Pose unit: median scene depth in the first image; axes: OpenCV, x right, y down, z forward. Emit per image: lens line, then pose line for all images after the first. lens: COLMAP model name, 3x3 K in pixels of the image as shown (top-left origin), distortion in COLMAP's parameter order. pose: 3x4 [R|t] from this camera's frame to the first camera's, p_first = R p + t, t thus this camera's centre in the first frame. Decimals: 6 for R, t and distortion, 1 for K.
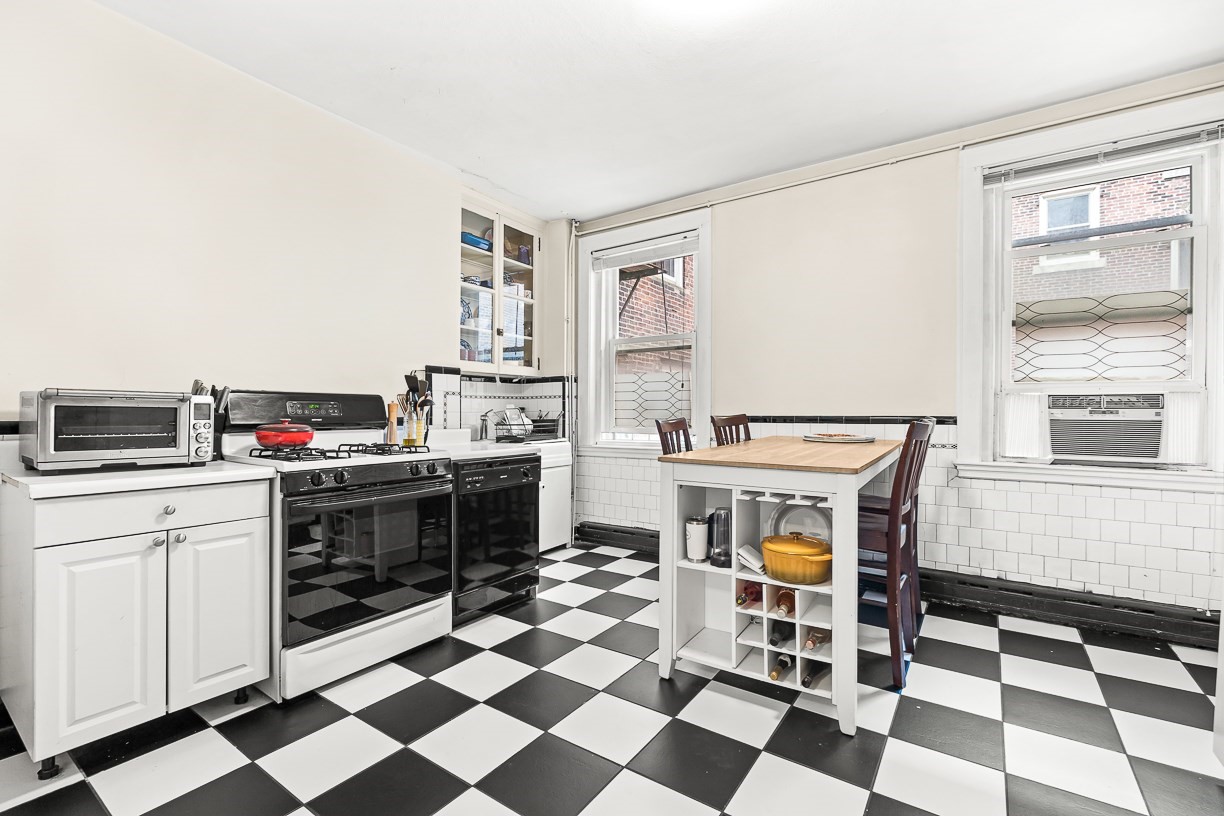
lens RADIAL K [[545.4, 0, 622.2], [0, 545.4, 417.2], [0, 0, 1]] dist [0.004875, 0.000045]
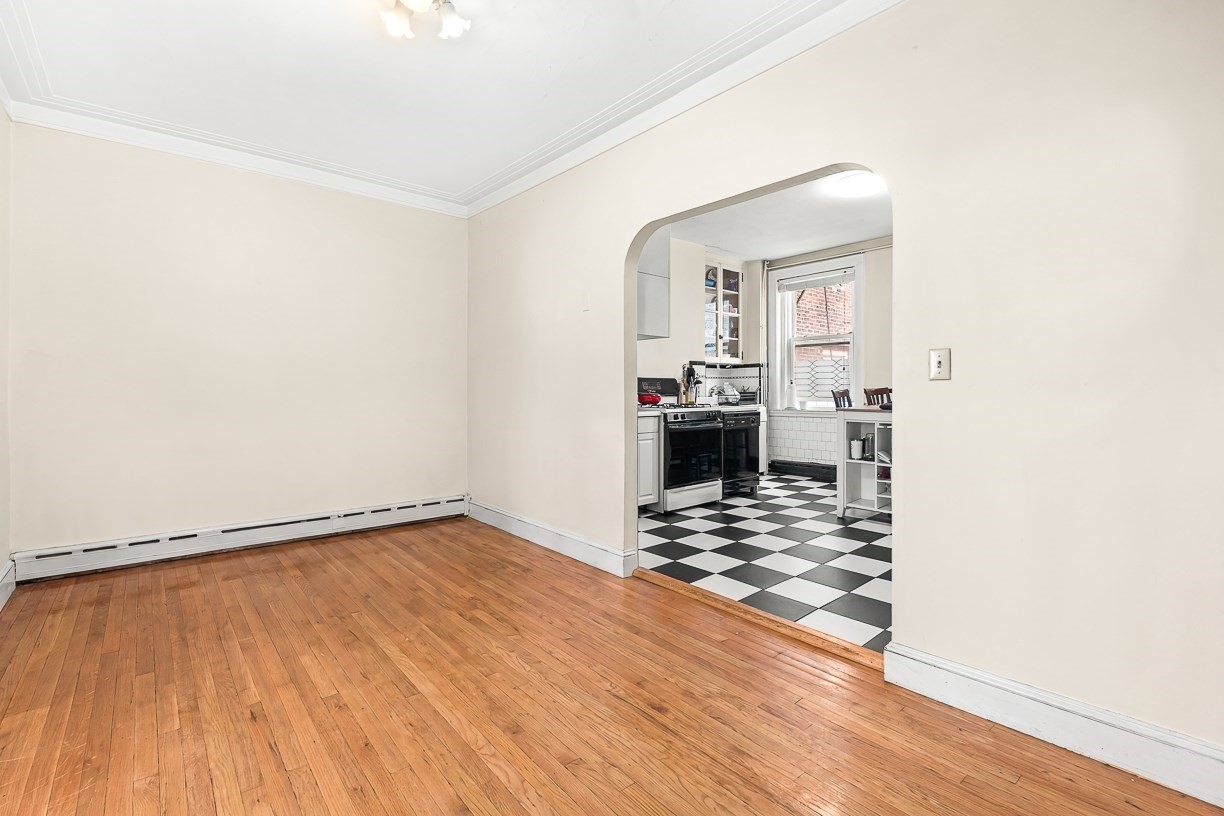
lens RADIAL K [[545.4, 0, 624.1], [0, 545.4, 386.9], [0, 0, 1]] dist [0.004875, 0.000045]
pose [[0.967242, -0.005061, -0.253805, -0.091126], [0.002222, 0.999932, -0.011468, 0.007506], [0.253845, 0.010529, 0.967187, -0.590939]]
